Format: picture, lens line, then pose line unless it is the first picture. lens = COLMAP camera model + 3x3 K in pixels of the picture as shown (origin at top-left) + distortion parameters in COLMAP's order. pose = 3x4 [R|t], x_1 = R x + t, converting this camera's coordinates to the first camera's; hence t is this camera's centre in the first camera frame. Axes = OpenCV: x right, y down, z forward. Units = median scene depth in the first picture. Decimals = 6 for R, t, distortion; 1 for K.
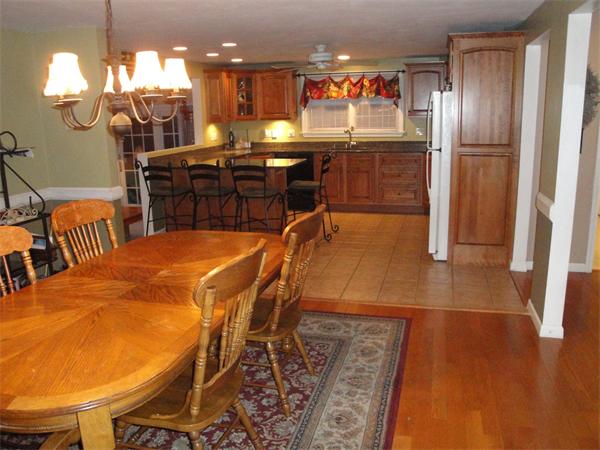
lens RADIAL K [[503.0, 0, 300.0], [0, 503.0, 225.0], [0, 0, 1]] dist [-0.139016, 0.132395]
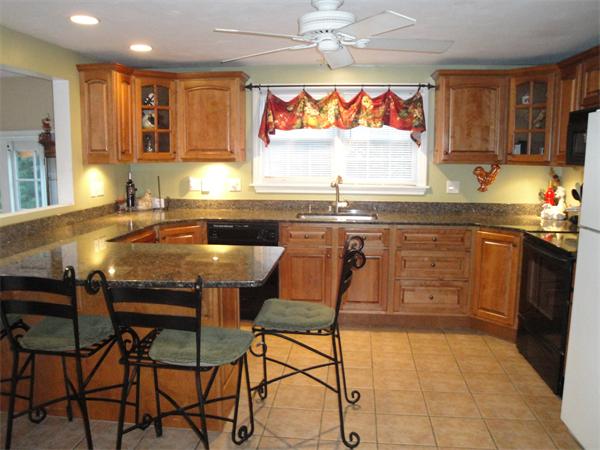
lens RADIAL K [[503.0, 0, 300.0], [0, 503.0, 225.0], [0, 0, 1]] dist [-0.139016, 0.132395]
pose [[0.985902, 0.006638, 0.167192, -0.042768], [0.007872, 0.996266, -0.085974, -0.090397], [-0.167138, 0.086078, 0.982169, 0.437570]]
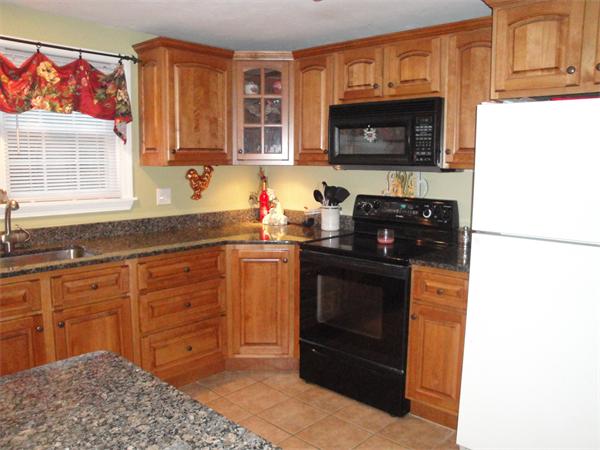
lens RADIAL K [[503.0, 0, 300.0], [0, 503.0, 225.0], [0, 0, 1]] dist [-0.139016, 0.132395]
pose [[0.460913, -0.085771, 0.883291, -0.111134], [0.180836, 0.983513, 0.001140, -0.138066], [-0.868826, 0.159205, 0.468824, 0.671012]]
